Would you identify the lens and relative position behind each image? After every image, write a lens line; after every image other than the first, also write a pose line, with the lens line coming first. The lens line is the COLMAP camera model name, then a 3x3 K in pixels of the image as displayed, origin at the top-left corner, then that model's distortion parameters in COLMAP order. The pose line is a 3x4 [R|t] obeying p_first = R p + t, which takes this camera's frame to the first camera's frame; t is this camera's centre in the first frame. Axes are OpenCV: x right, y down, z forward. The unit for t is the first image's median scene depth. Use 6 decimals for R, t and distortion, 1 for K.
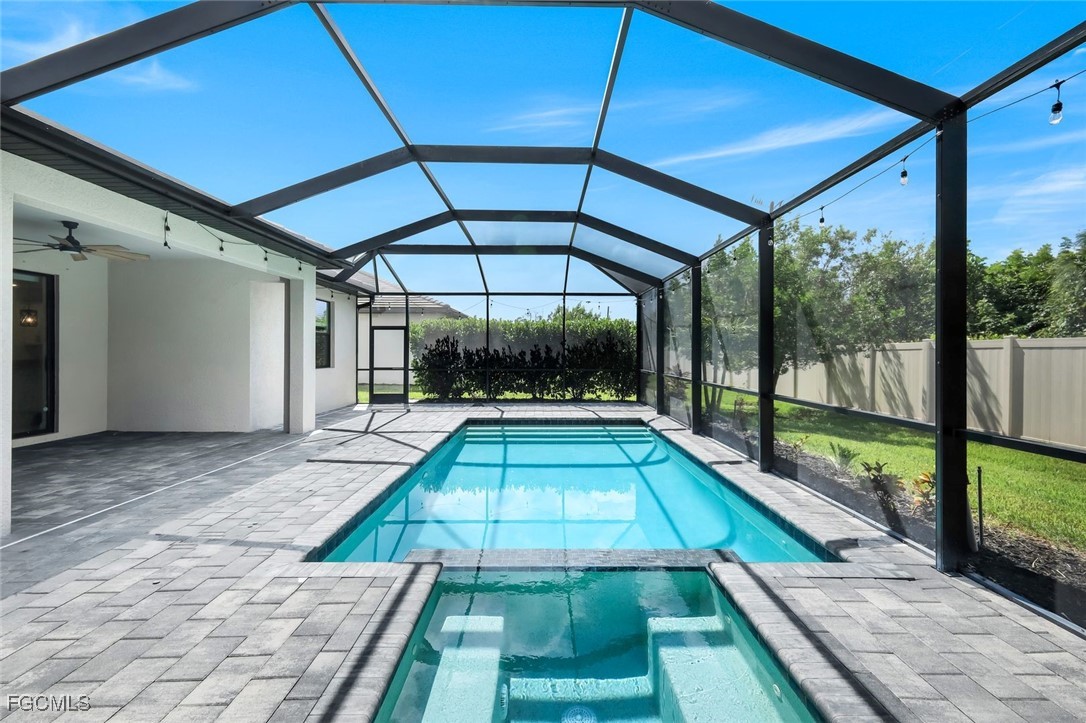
lens RADIAL K [[487.0, 0, 548.3], [0, 487.0, 350.6], [0, 0, 1]] dist [0.003477, 0.000517]
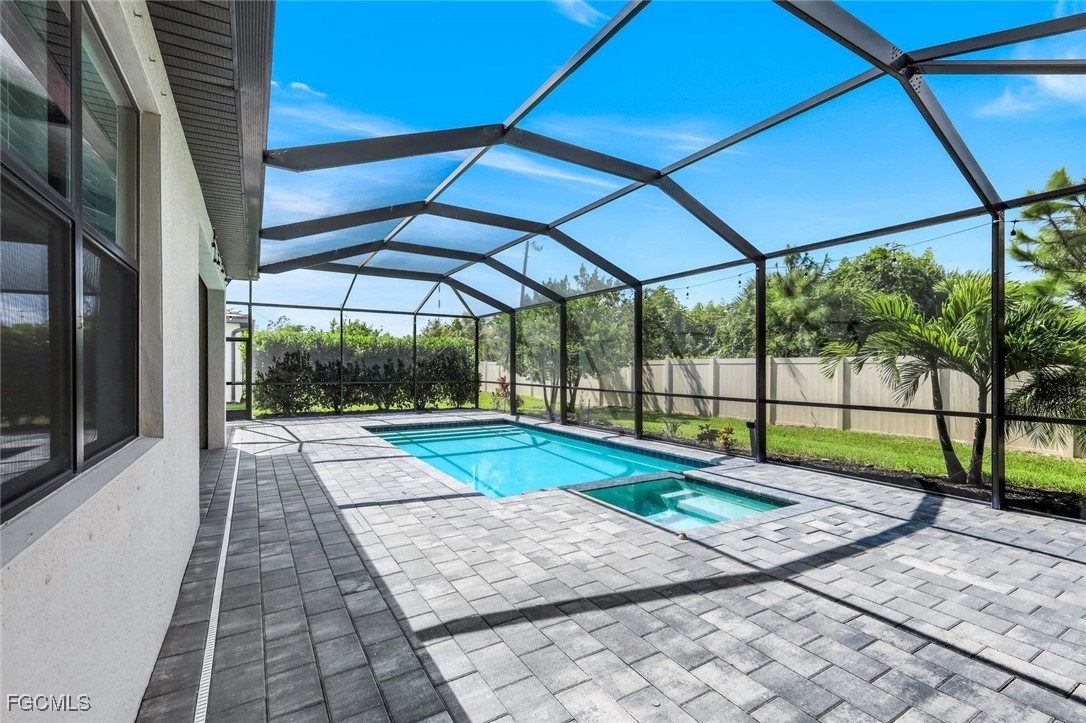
lens RADIAL K [[477.5, 0, 543.0], [0, 477.5, 361.5], [0, 0, 1]] dist [-0.000148, -0.000409]
pose [[0.865384, 0.007465, 0.501053, -0.264957], [-0.002845, 0.999946, -0.009984, 0.003111], [-0.501101, 0.007215, 0.865359, -0.092193]]
